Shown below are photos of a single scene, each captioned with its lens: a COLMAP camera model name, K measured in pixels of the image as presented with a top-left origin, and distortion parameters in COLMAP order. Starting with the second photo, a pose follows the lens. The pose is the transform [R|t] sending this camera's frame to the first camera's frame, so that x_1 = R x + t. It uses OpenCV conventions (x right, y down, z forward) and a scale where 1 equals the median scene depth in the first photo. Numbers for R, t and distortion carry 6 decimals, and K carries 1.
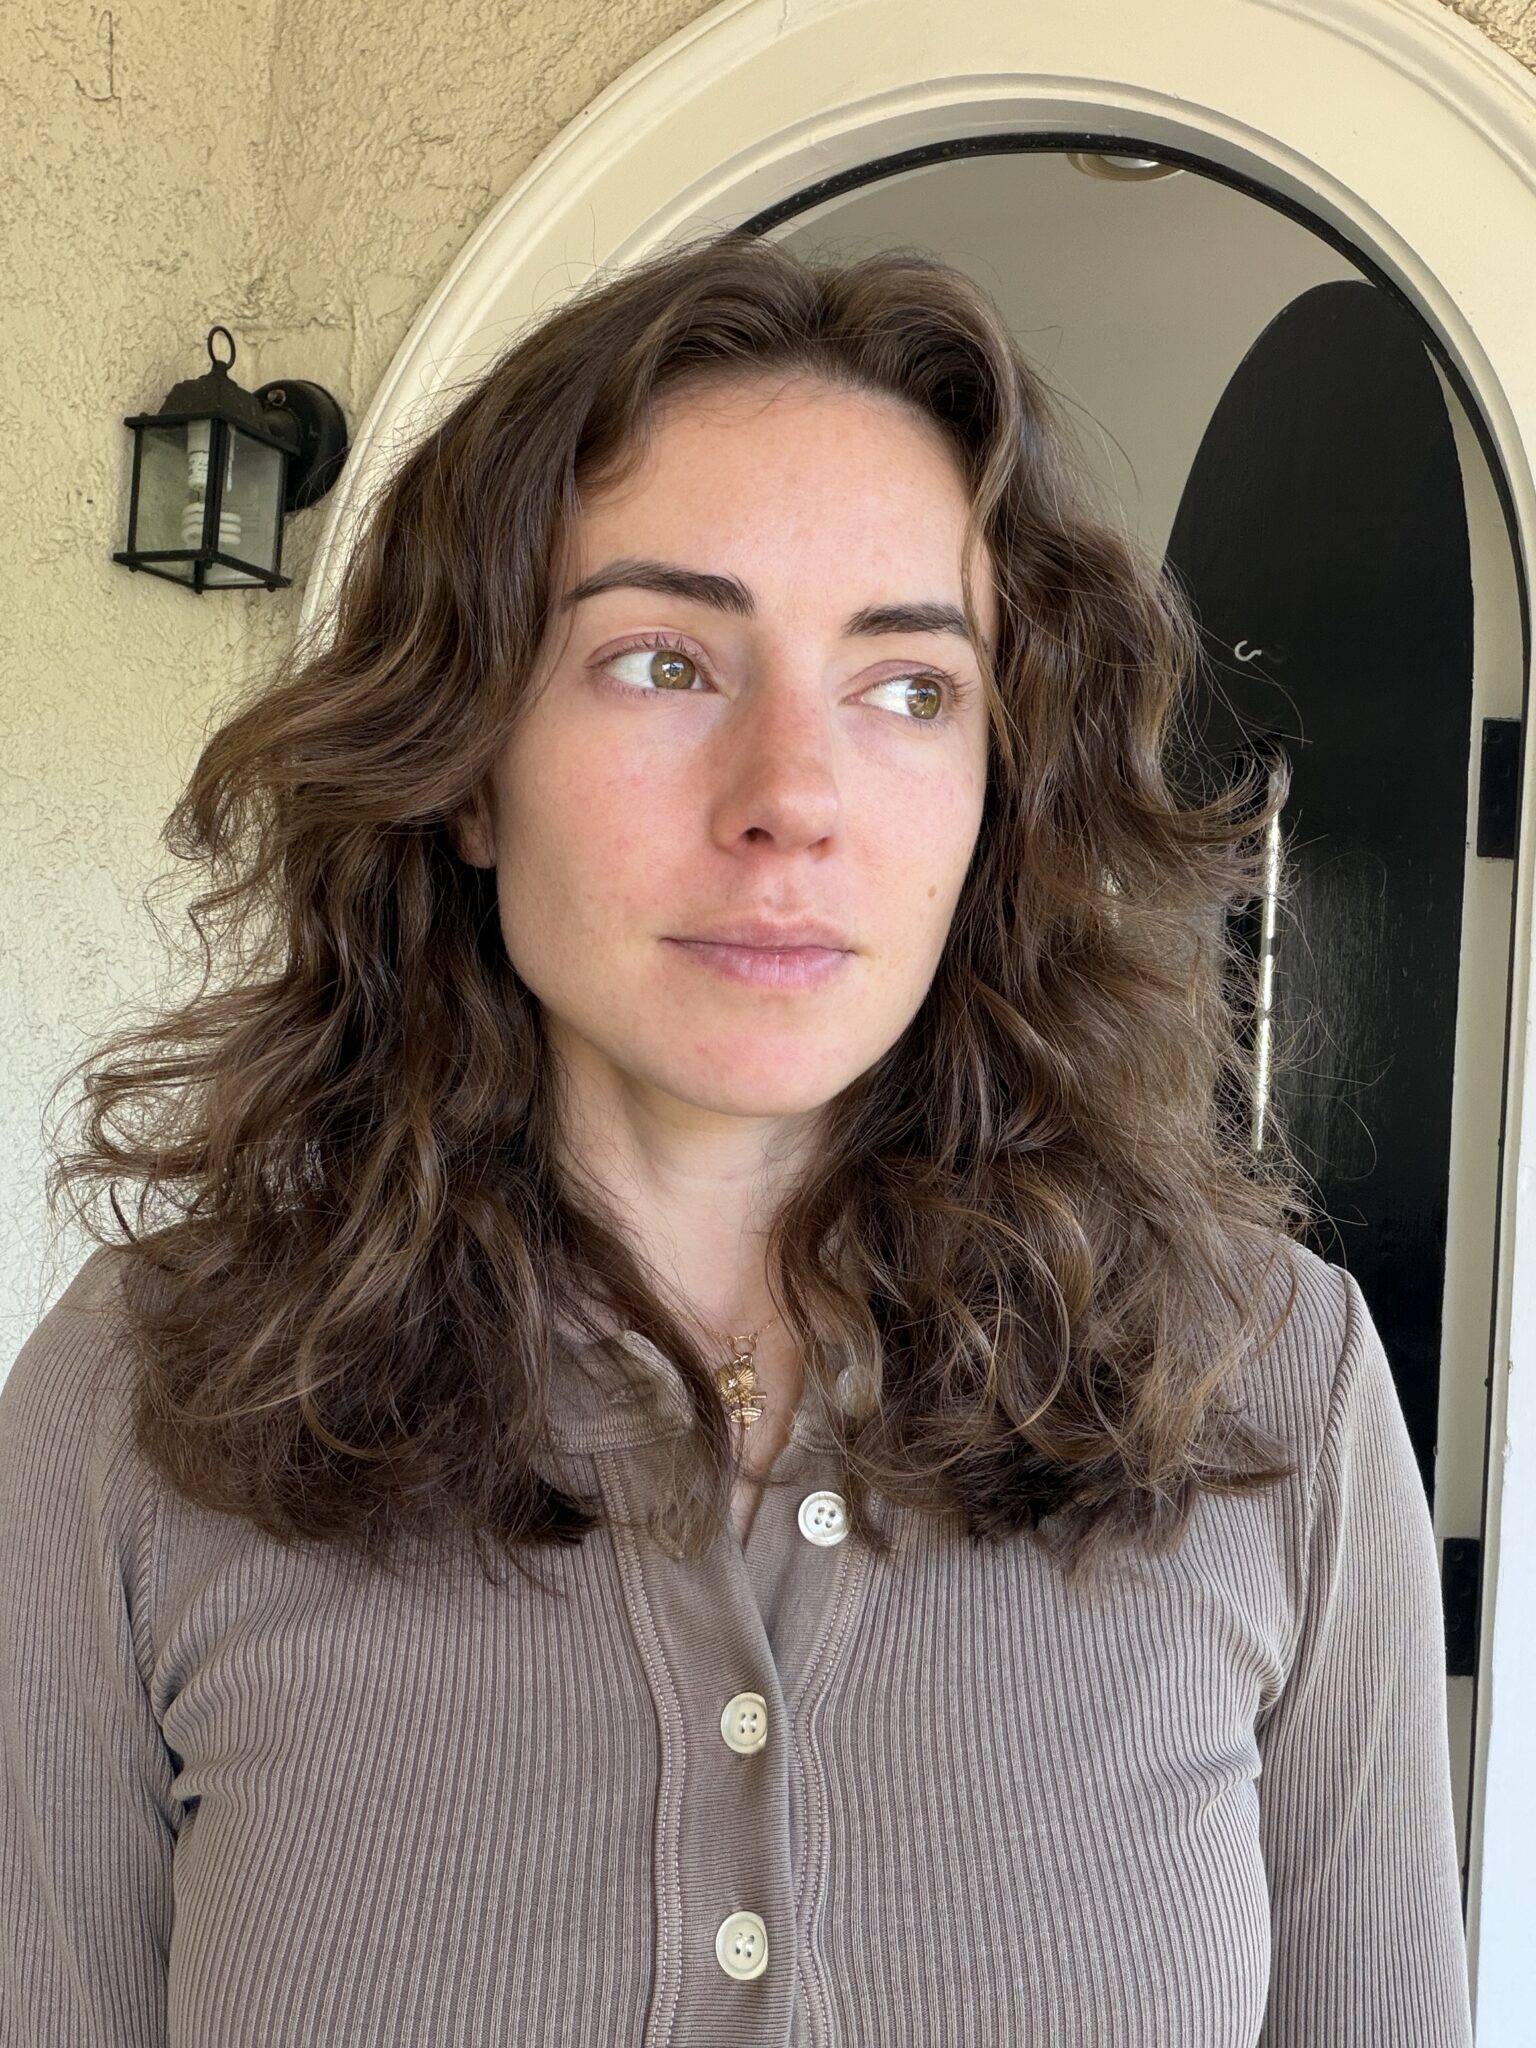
lens RADIAL K [[1827.5, 0, 768.0], [0, 1827.5, 1024.0], [0, 0, 1]] dist [0.000402, 0.000486]
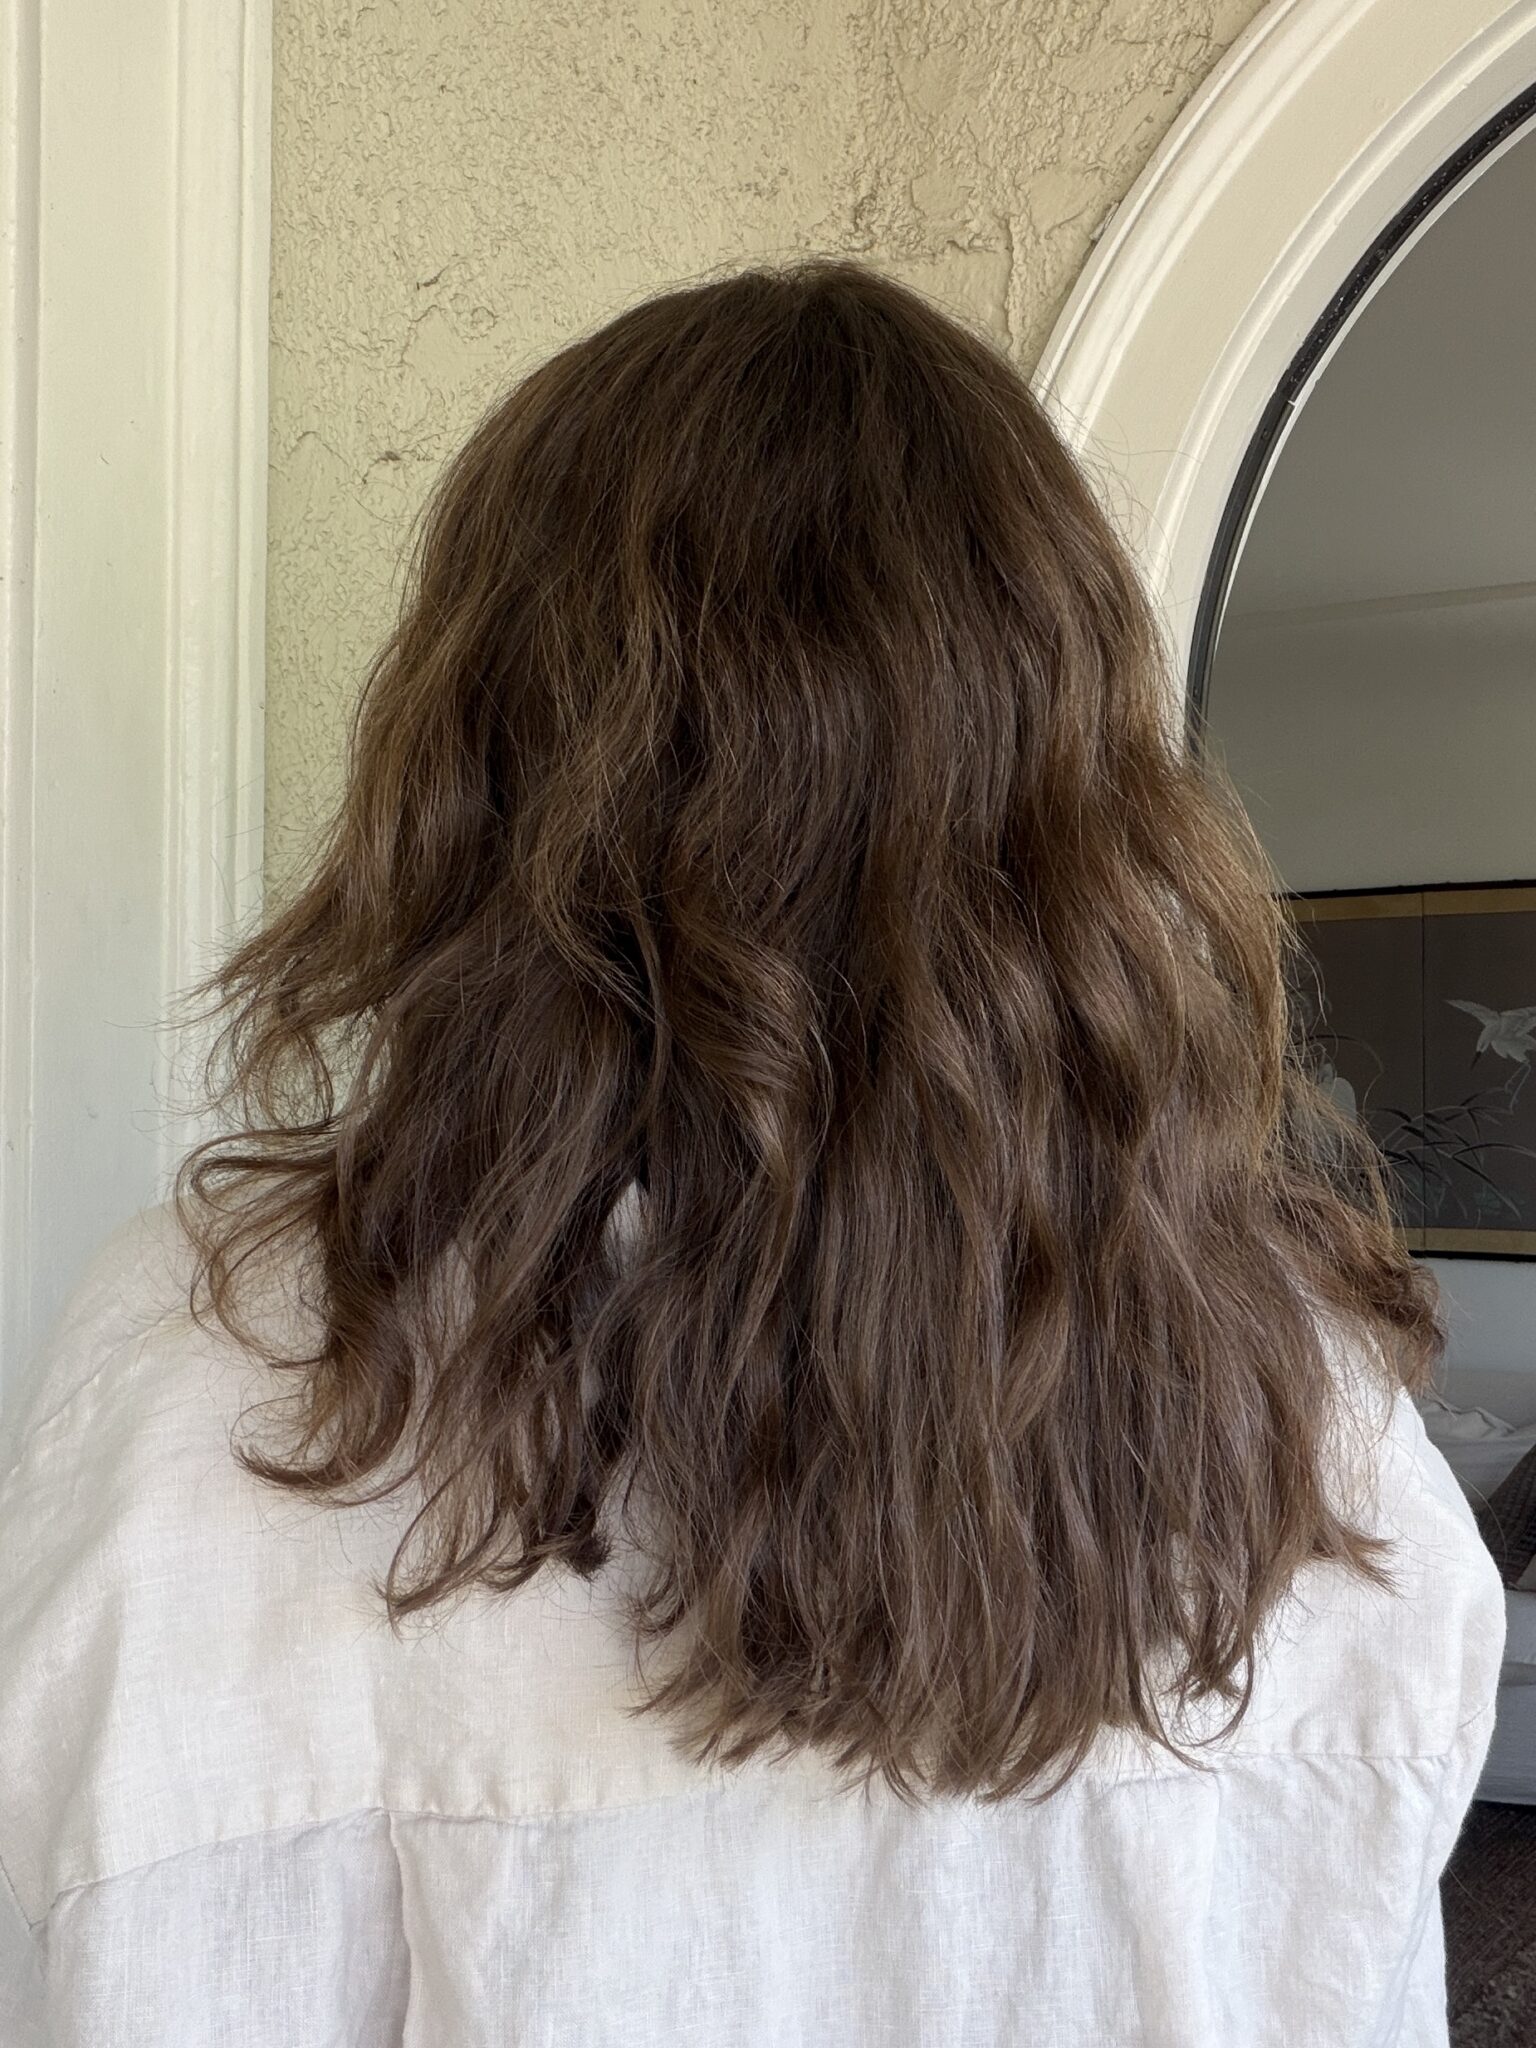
lens RADIAL K [[2280.4, 0, 781.7], [0, 2280.4, 1065.6], [0, 0, 1]] dist [-0.005896, 0.007382]
pose [[0.986837, -0.043230, -0.155835, -0.194707], [0.039279, 0.998826, -0.028342, -0.034942], [0.156877, 0.021848, 0.987376, 0.100523]]
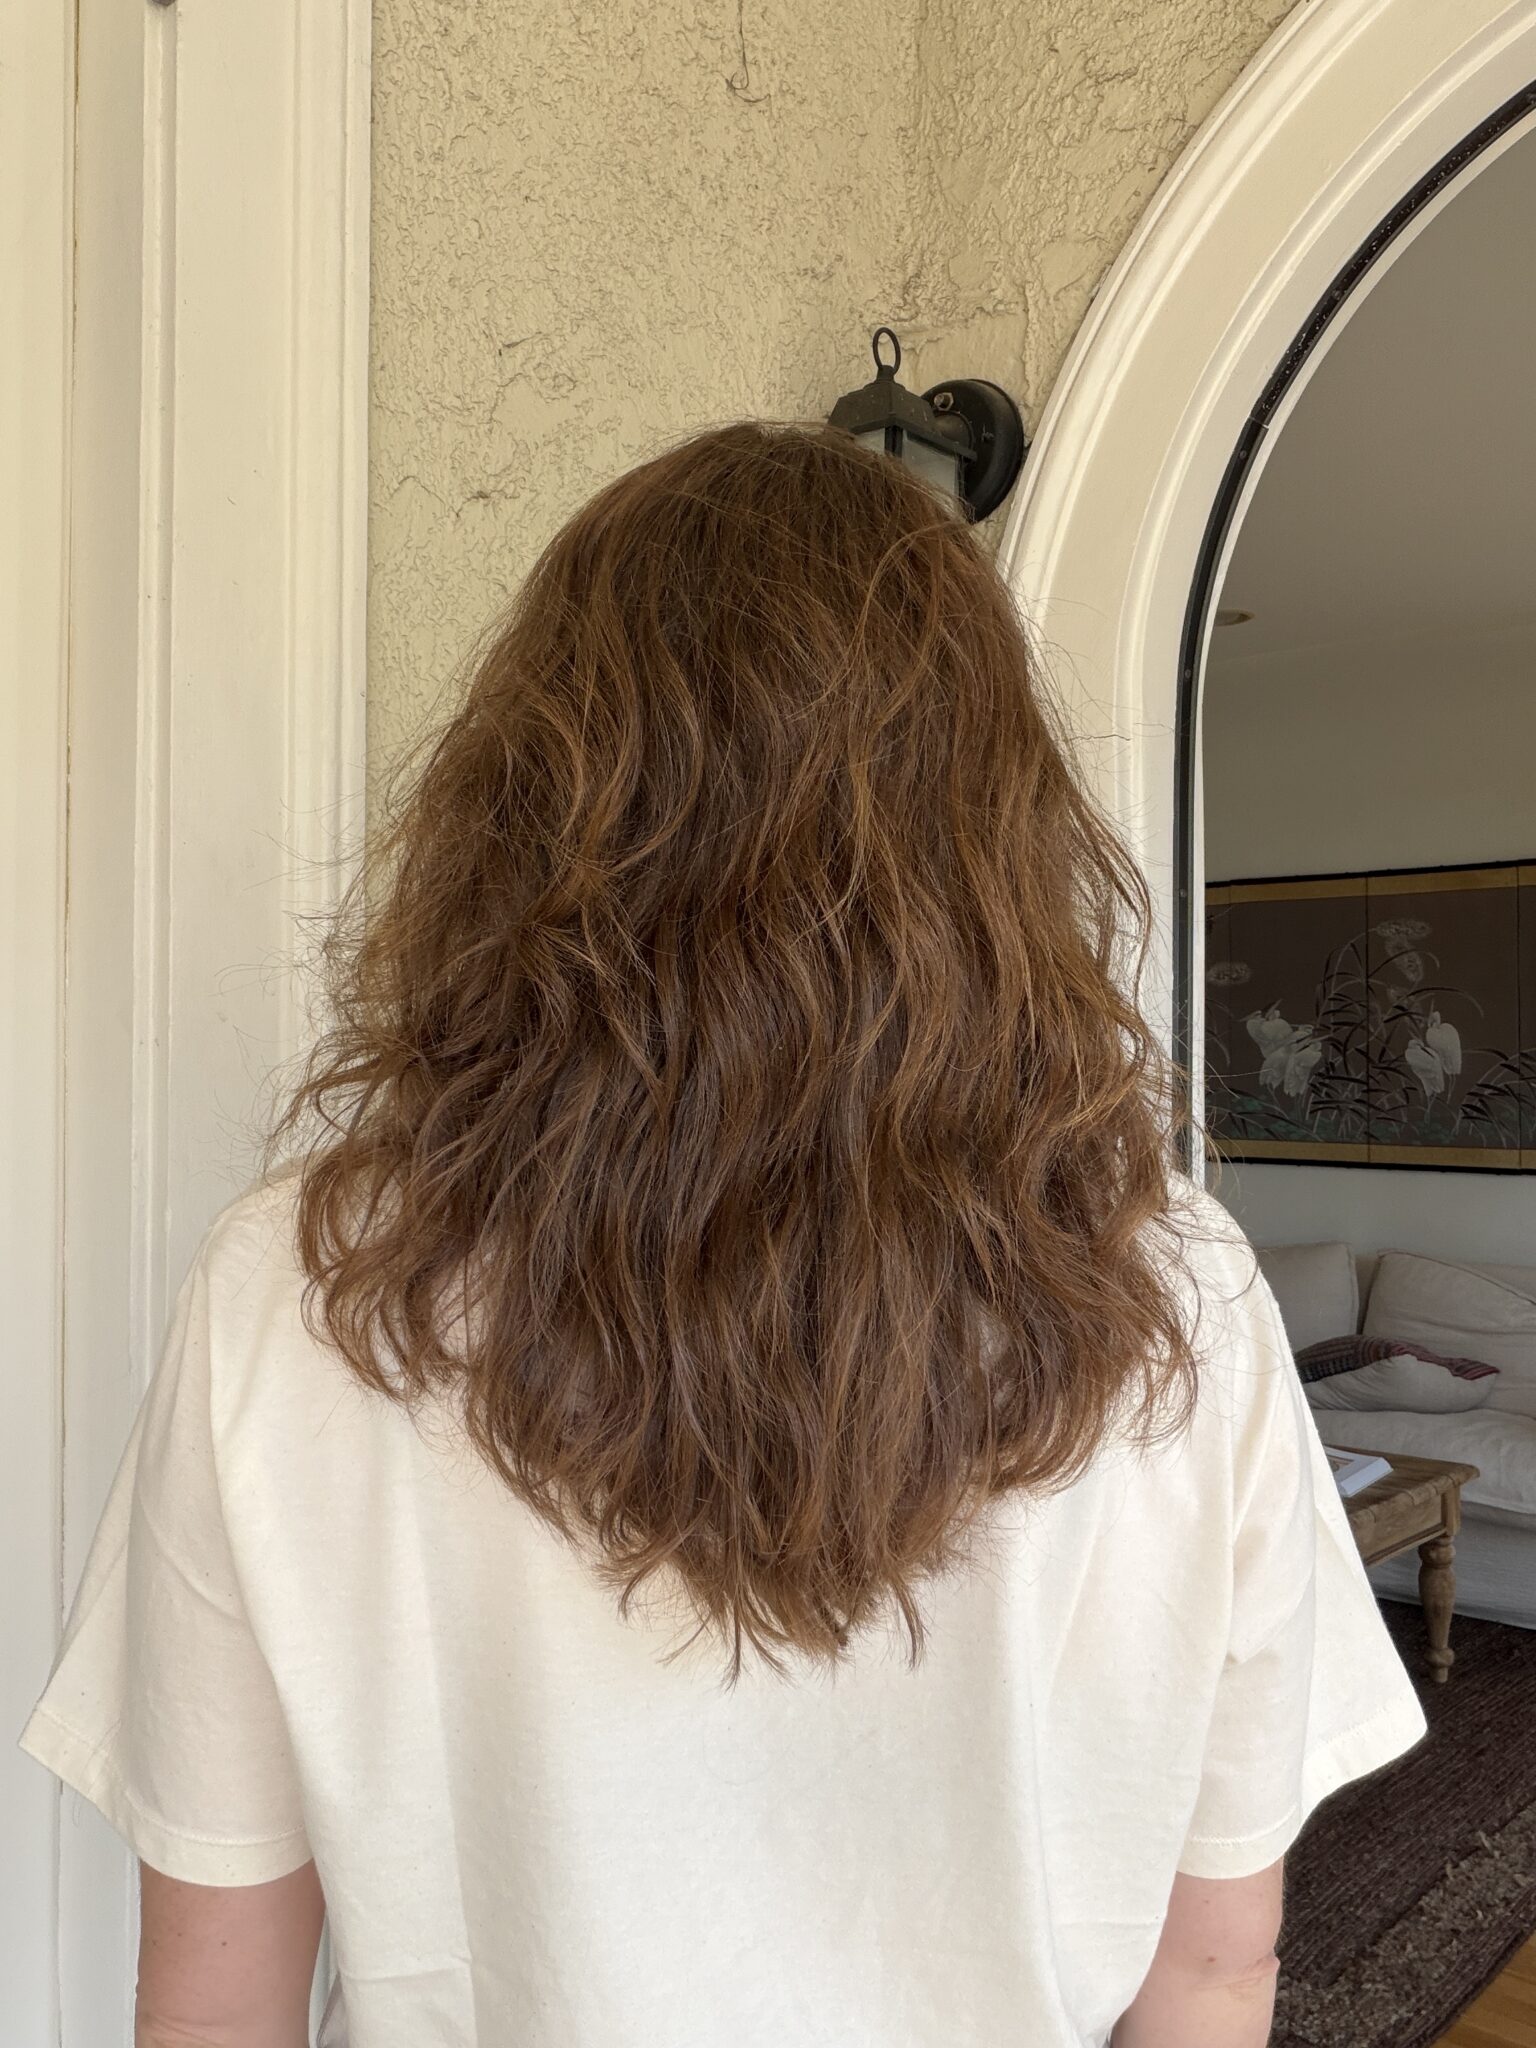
lens RADIAL K [[1824.1, 0, 768.0], [0, 1824.1, 1024.0], [0, 0, 1]] dist [0.001563, -0.002278]
pose [[0.955792, -0.047445, -0.290190, -0.110643], [0.039165, 0.998645, -0.034279, -0.014569], [0.291423, 0.021398, 0.956355, 0.139271]]
